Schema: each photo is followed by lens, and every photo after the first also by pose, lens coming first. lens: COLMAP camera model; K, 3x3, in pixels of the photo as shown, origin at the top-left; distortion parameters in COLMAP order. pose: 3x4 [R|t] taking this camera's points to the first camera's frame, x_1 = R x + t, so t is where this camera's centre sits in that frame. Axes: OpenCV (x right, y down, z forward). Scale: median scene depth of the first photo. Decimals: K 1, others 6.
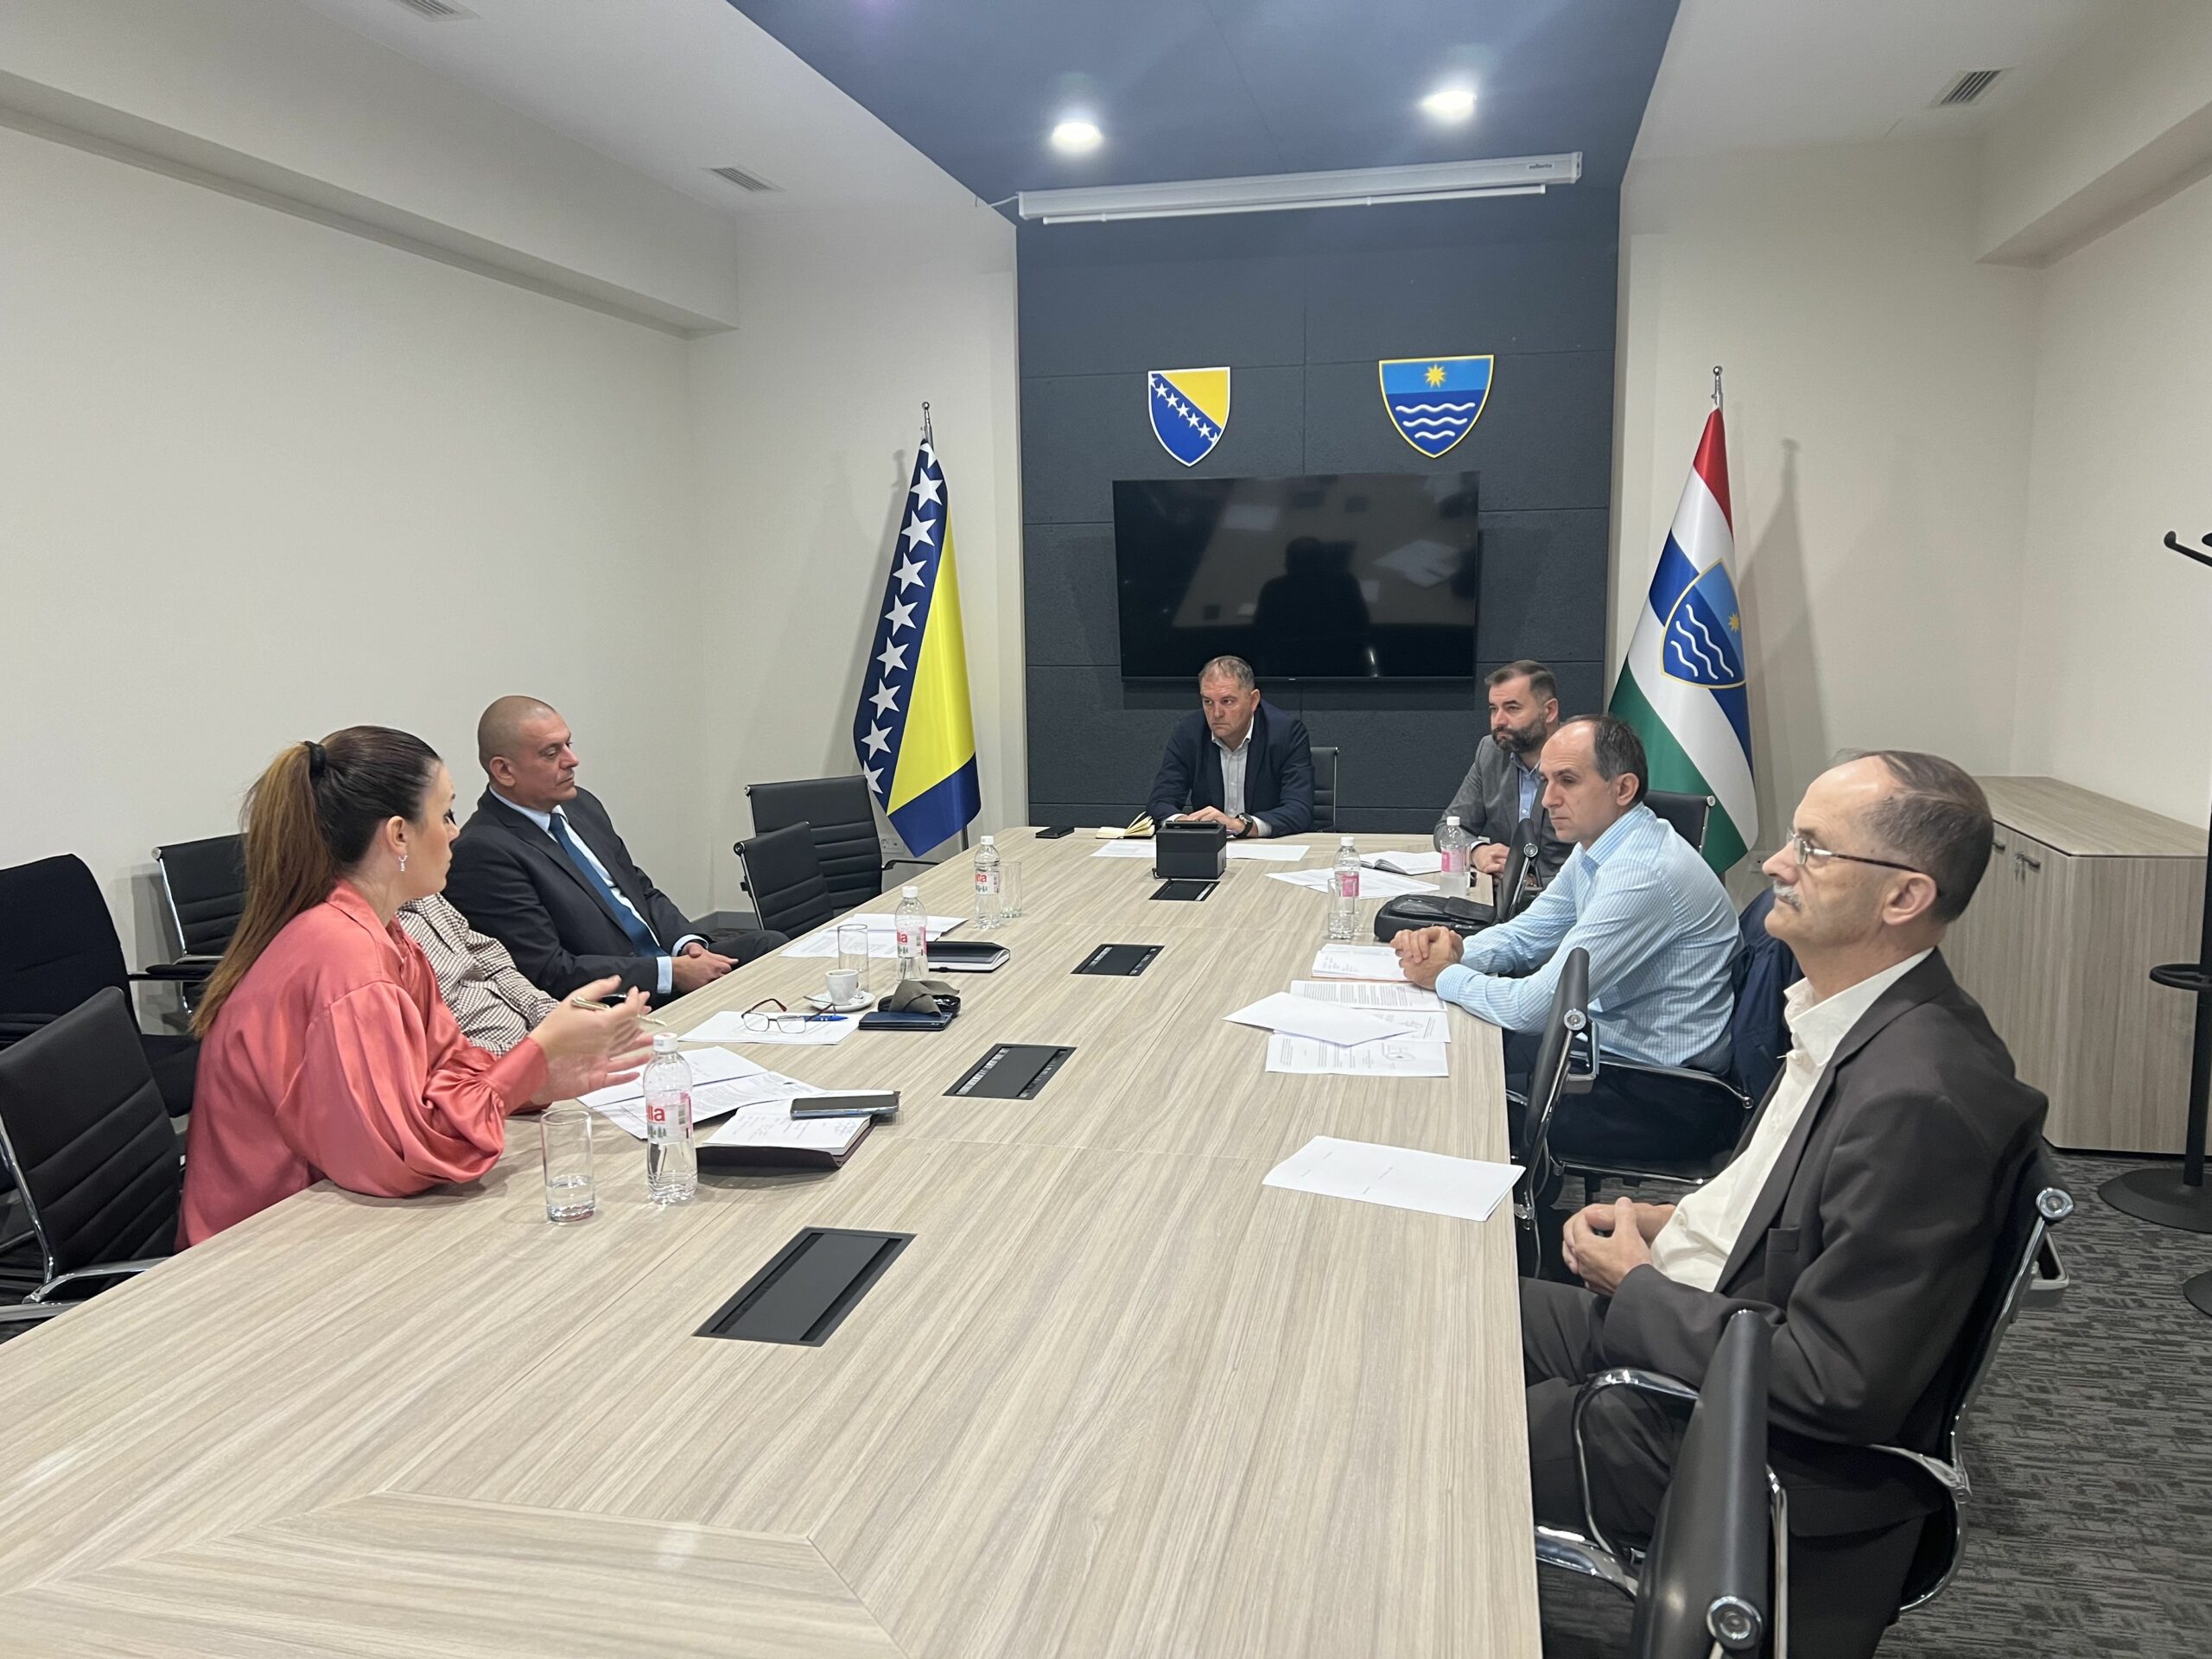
lens RADIAL K [[1660.2, 0, 1106.0], [0, 1660.2, 829.5], [0, 0, 1]] dist [0.112934, -0.201231]
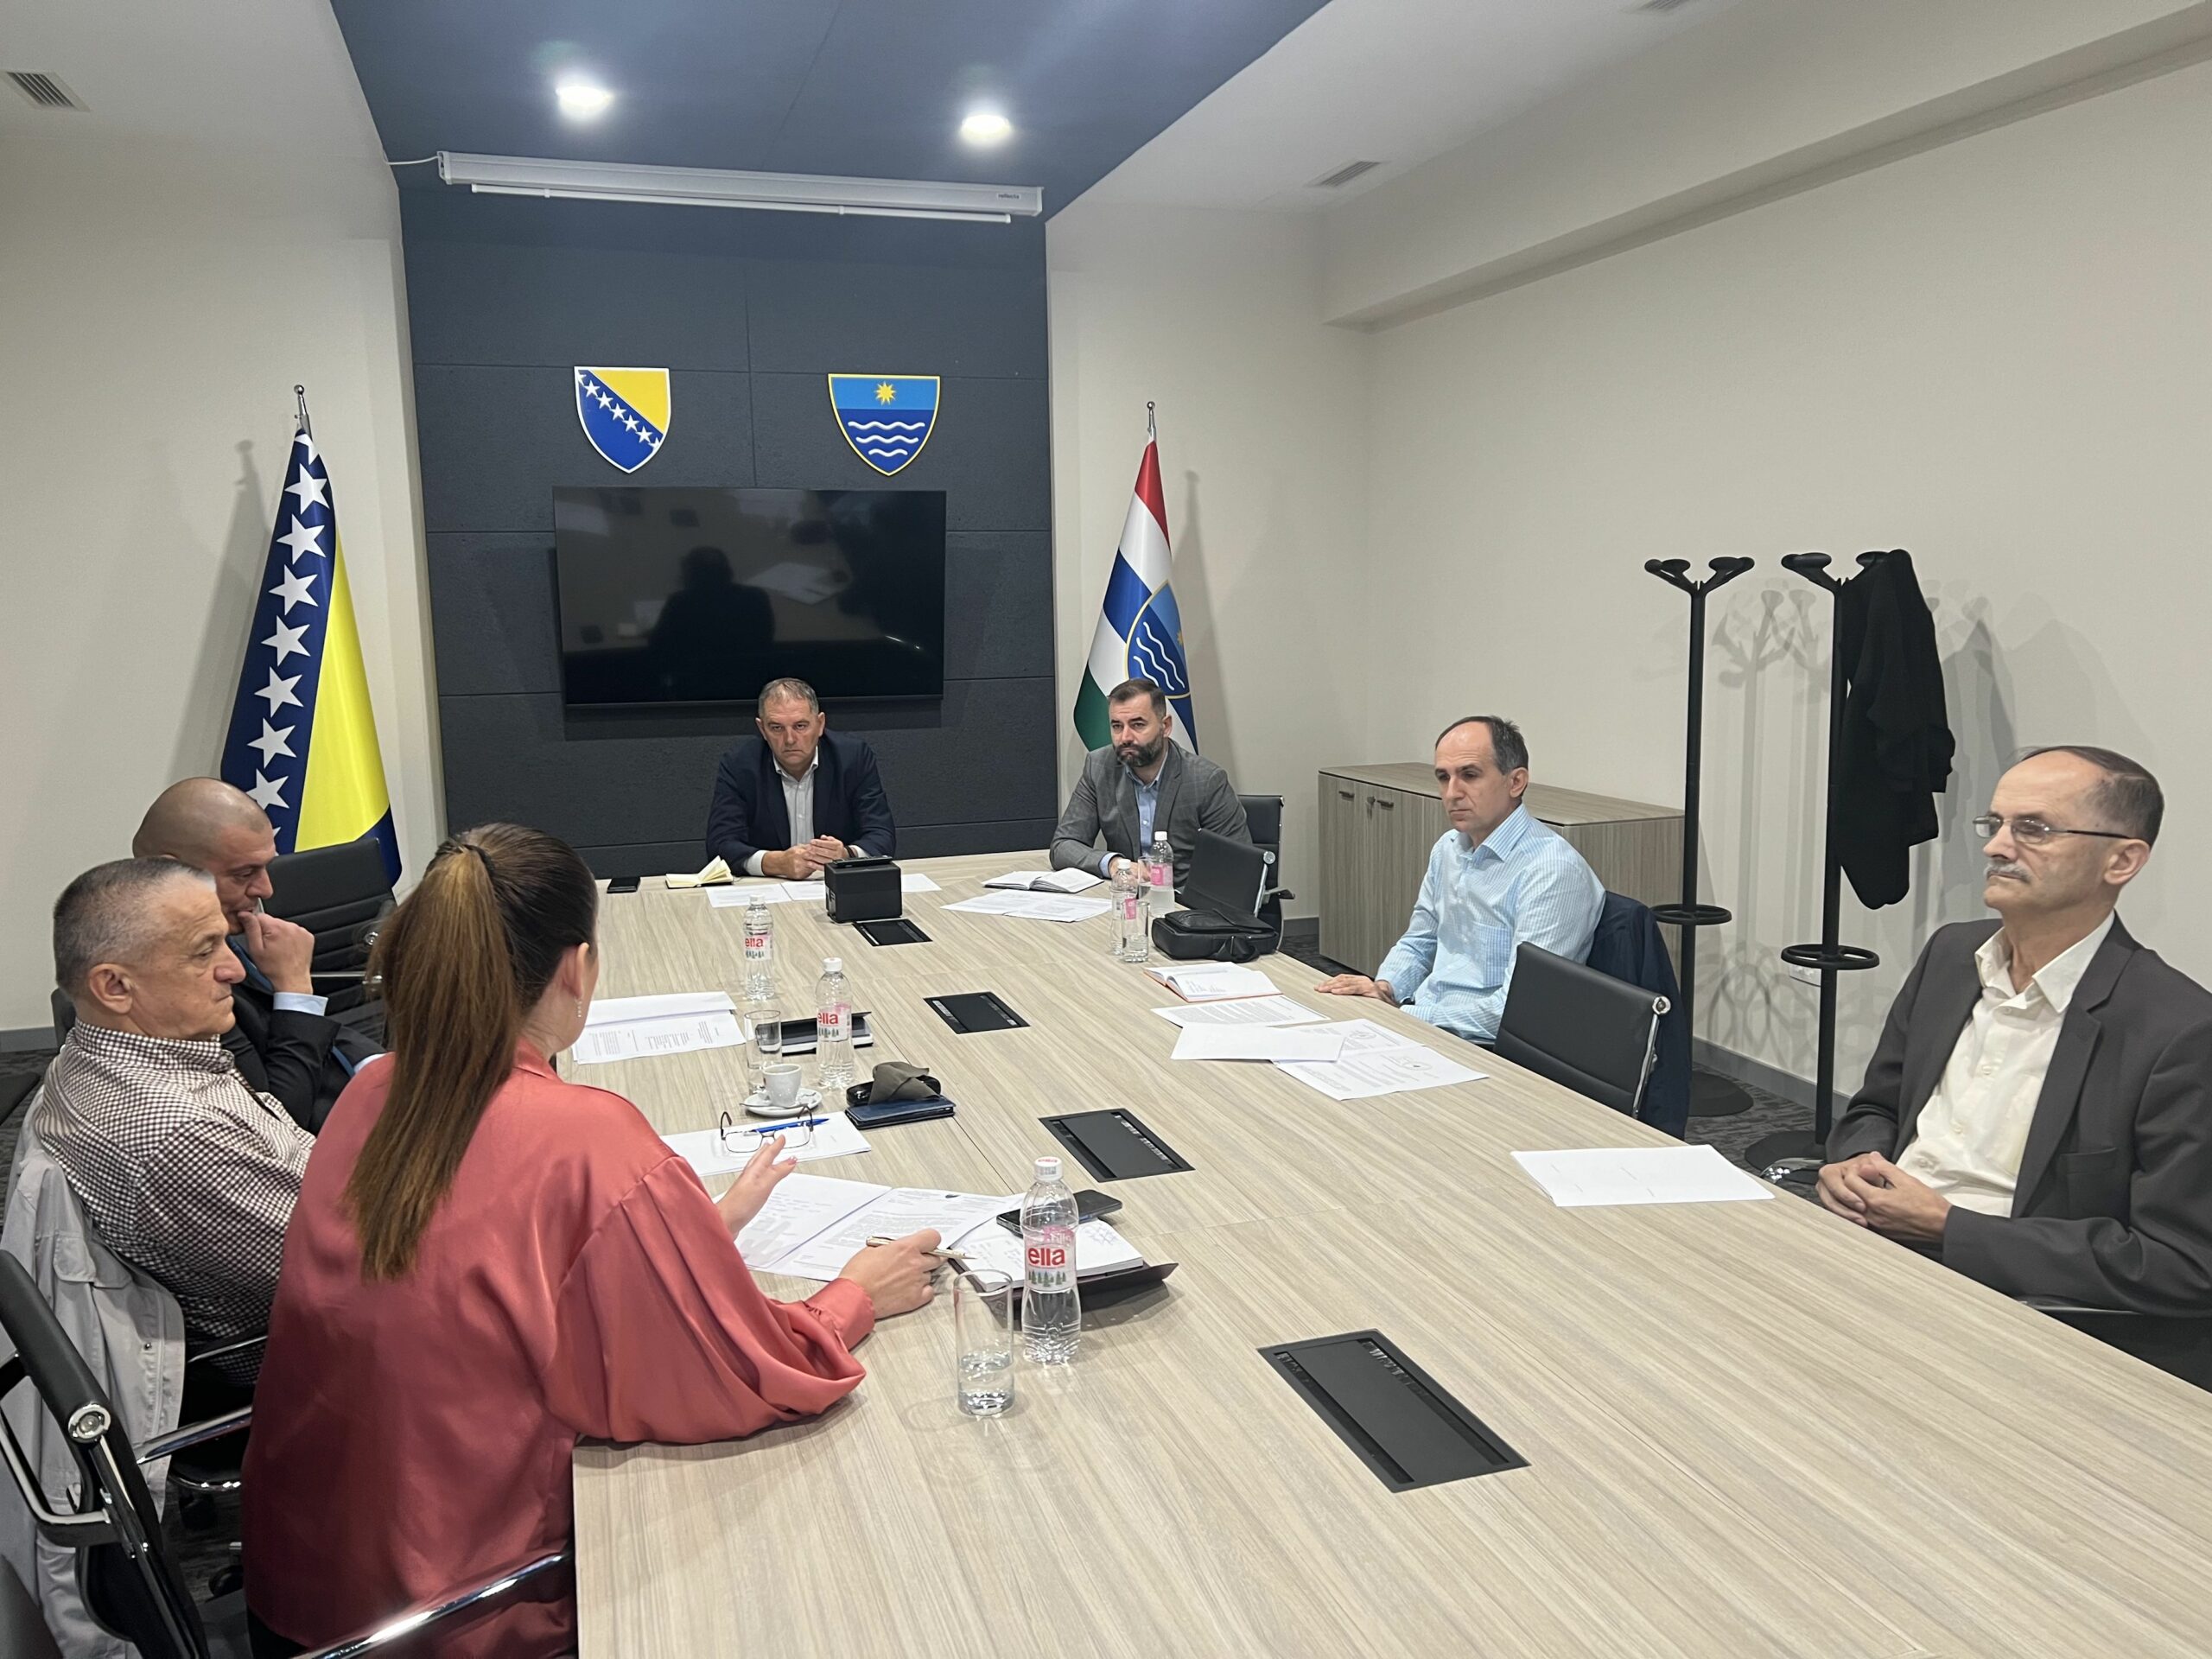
lens RADIAL K [[1663.1, 0, 1106.0], [0, 1663.1, 829.5], [0, 0, 1]] dist [0.011925, 0.000078]
pose [[0.857029, -0.072840, 0.510094, -0.298064], [0.077334, 0.996928, 0.012427, -0.021356], [-0.509432, 0.028797, 0.860029, 0.130319]]
